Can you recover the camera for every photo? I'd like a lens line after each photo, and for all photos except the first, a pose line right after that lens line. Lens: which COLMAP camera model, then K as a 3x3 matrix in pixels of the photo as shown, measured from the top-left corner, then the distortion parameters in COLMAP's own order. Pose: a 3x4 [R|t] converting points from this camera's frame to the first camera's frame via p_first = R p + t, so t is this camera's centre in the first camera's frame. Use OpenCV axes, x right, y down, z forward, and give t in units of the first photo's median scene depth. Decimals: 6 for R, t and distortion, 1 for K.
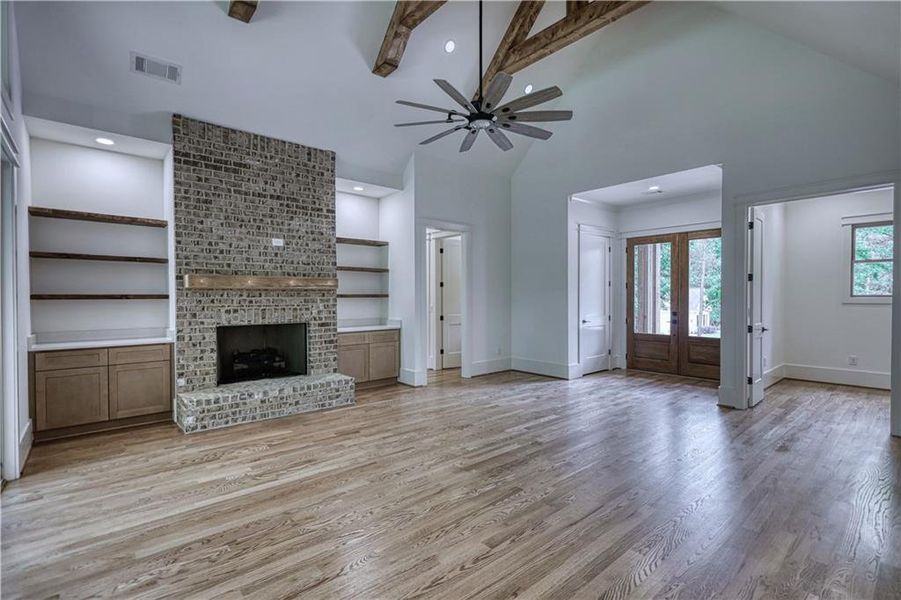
lens RADIAL K [[422.5, 0, 450.5], [0, 422.5, 300.0], [0, 0, 1]] dist [-0.000047, 0.000154]
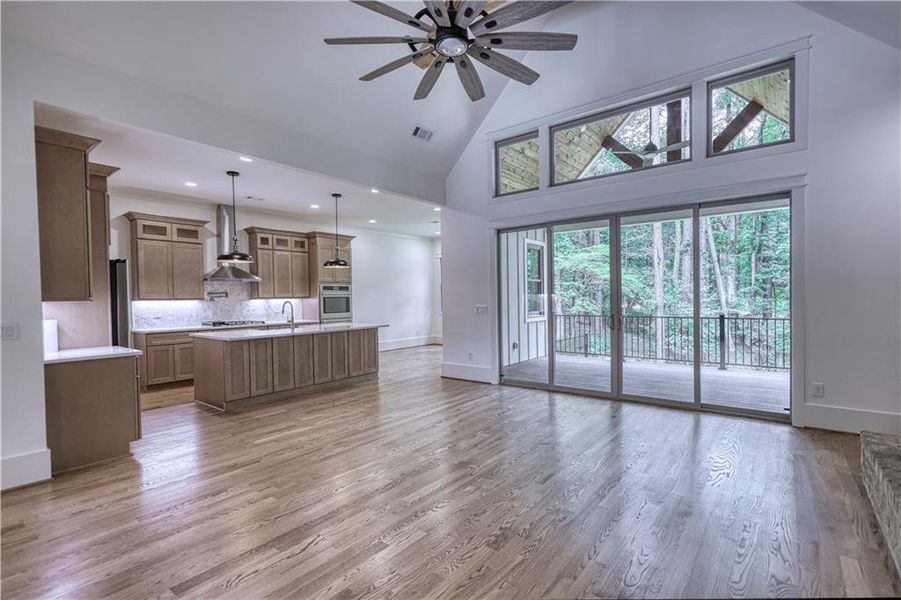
lens RADIAL K [[422.5, 0, 450.5], [0, 422.5, 300.0], [0, 0, 1]] dist [-0.000047, 0.000154]
pose [[-0.984154, 0.018468, -0.176352, 0.157148], [0.016101, 0.999760, 0.014840, -0.004081], [0.176583, 0.011766, -0.984215, 1.298362]]
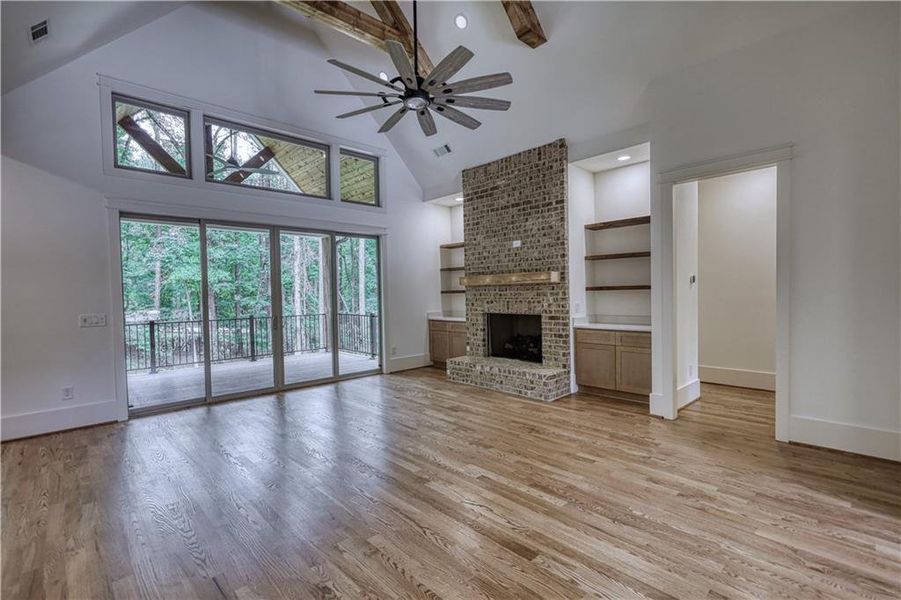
lens RADIAL K [[420.3, 0, 450.5], [0, 420.3, 300.0], [0, 0, 1]] dist [0.001112, -0.000044]
pose [[0.035407, 0.022173, -0.999127, 0.752901], [0.013264, 0.999655, 0.022655, -0.010958], [0.999285, -0.014055, 0.035101, 0.789161]]
